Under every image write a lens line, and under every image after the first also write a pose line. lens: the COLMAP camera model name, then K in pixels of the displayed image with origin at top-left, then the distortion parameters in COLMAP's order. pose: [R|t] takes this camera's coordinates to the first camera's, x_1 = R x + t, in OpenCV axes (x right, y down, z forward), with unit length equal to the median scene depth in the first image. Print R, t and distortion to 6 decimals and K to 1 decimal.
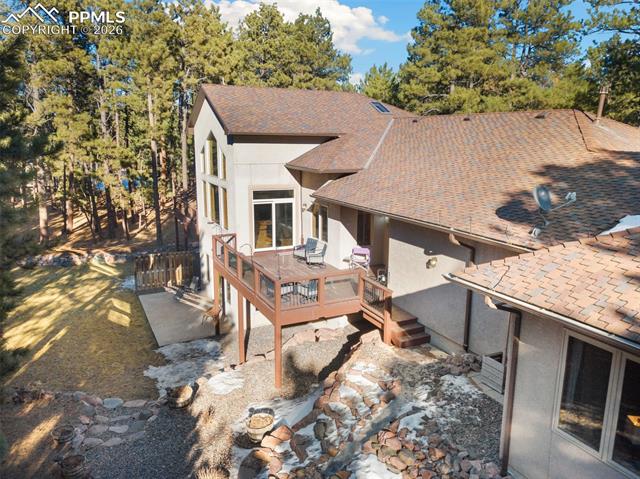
lens RADIAL K [[480.7, 0, 320.0], [0, 480.7, 239.5], [0, 0, 1]] dist [0.005149, -0.001223]
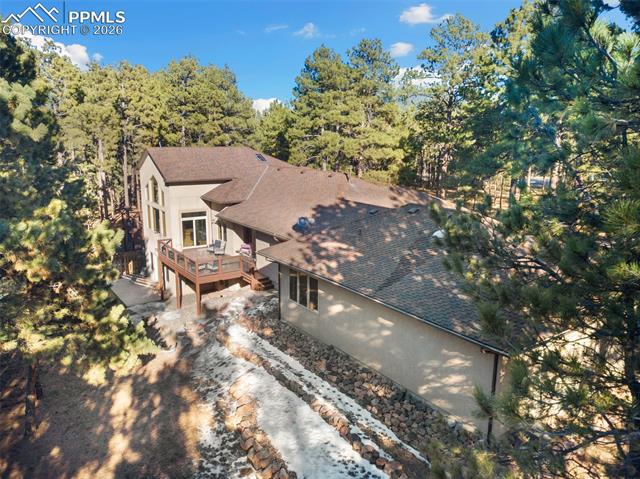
lens RADIAL K [[480.7, 0, 320.0], [0, 480.7, 239.5], [0, 0, 1]] dist [0.005149, -0.001223]
pose [[0.988152, -0.031820, 0.150144, 0.082680], [0.032170, 0.999482, 0.000100, 0.007228], [-0.150069, 0.004731, 0.988664, -0.720493]]
